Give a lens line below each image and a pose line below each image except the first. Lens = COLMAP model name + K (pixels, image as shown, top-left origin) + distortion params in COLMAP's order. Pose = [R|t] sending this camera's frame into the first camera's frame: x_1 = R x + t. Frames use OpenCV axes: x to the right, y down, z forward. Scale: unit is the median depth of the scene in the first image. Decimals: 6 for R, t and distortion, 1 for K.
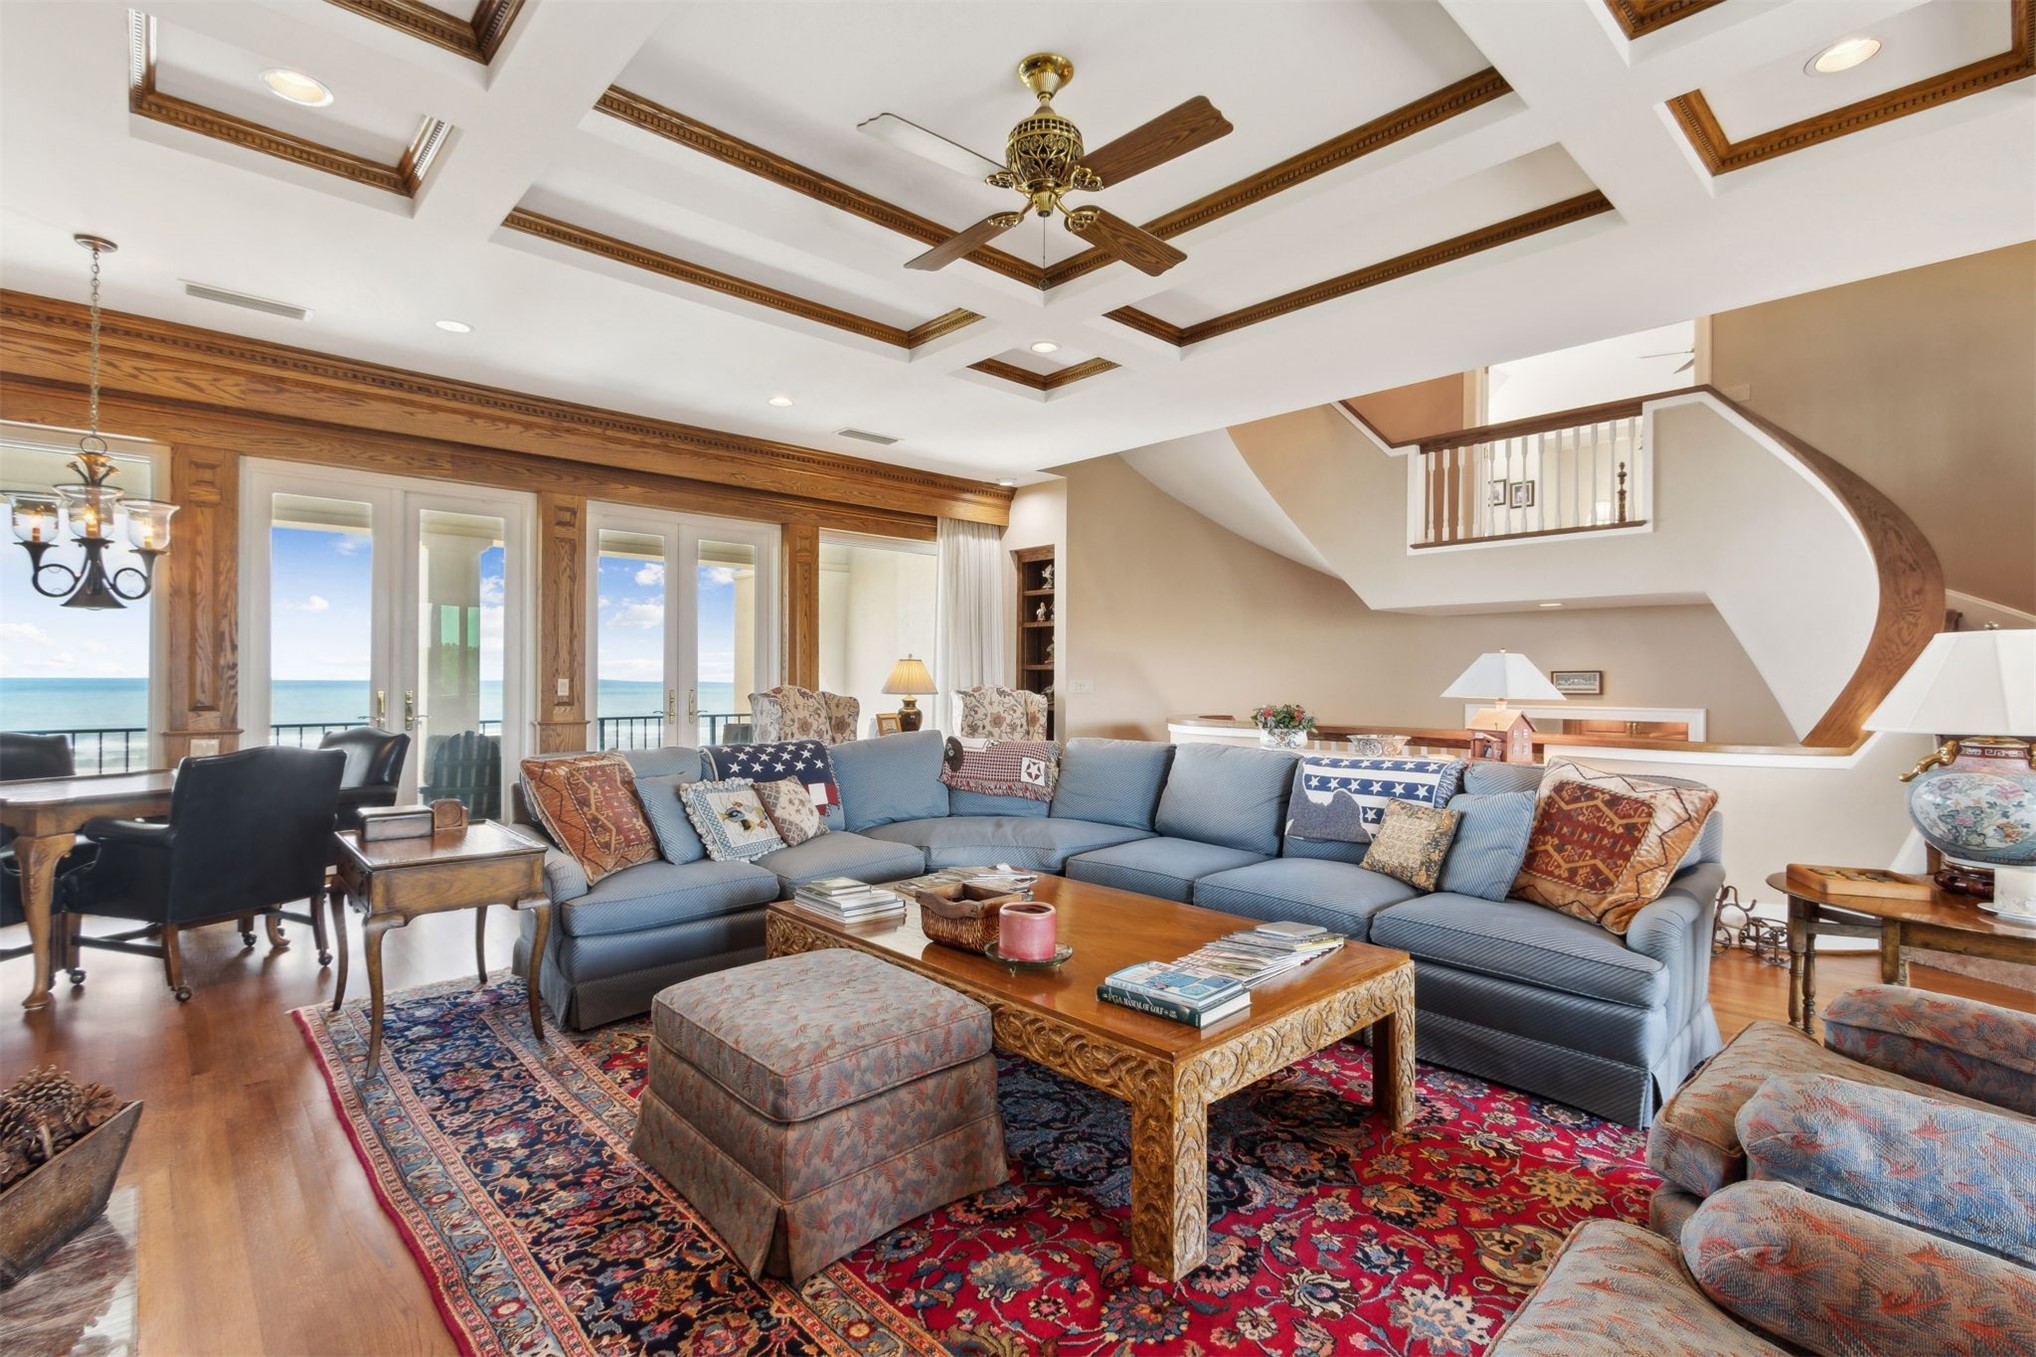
lens RADIAL K [[945.9, 0, 1017.0], [0, 945.9, 685.5], [0, 0, 1]] dist [0.003604, 0.000096]
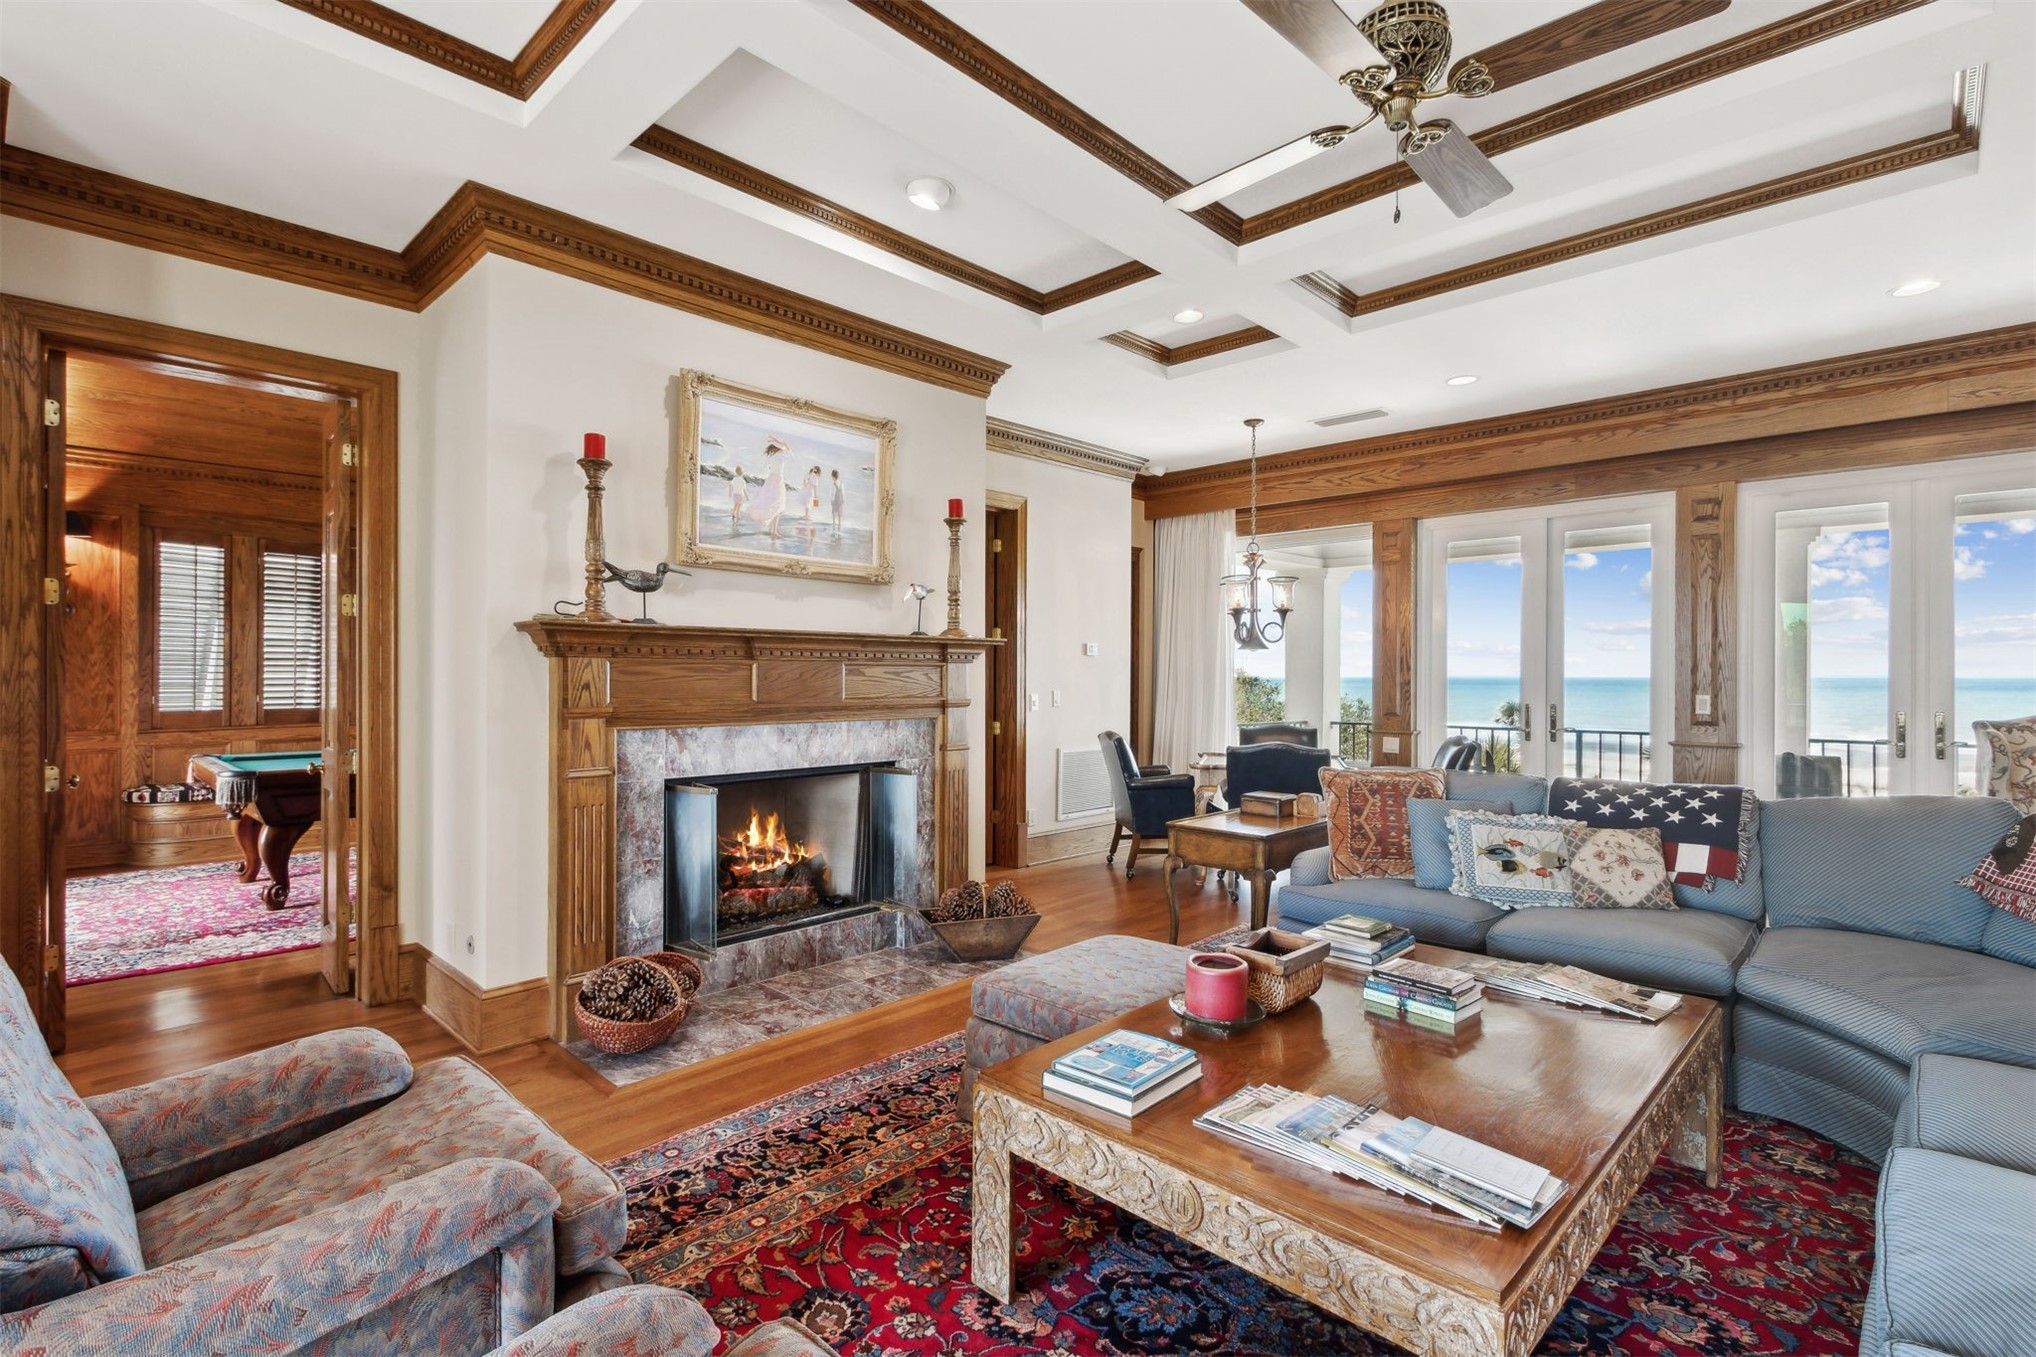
lens RADIAL K [[945.9, 0, 968.9], [0, 945.9, 678.1], [0, 0, 1]] dist [0.003604, 0.000096]
pose [[0.026732, -0.001709, -0.999641, 0.544198], [-0.005974, 0.999980, -0.001869, -0.024239], [0.999625, 0.006022, 0.026721, 0.420951]]
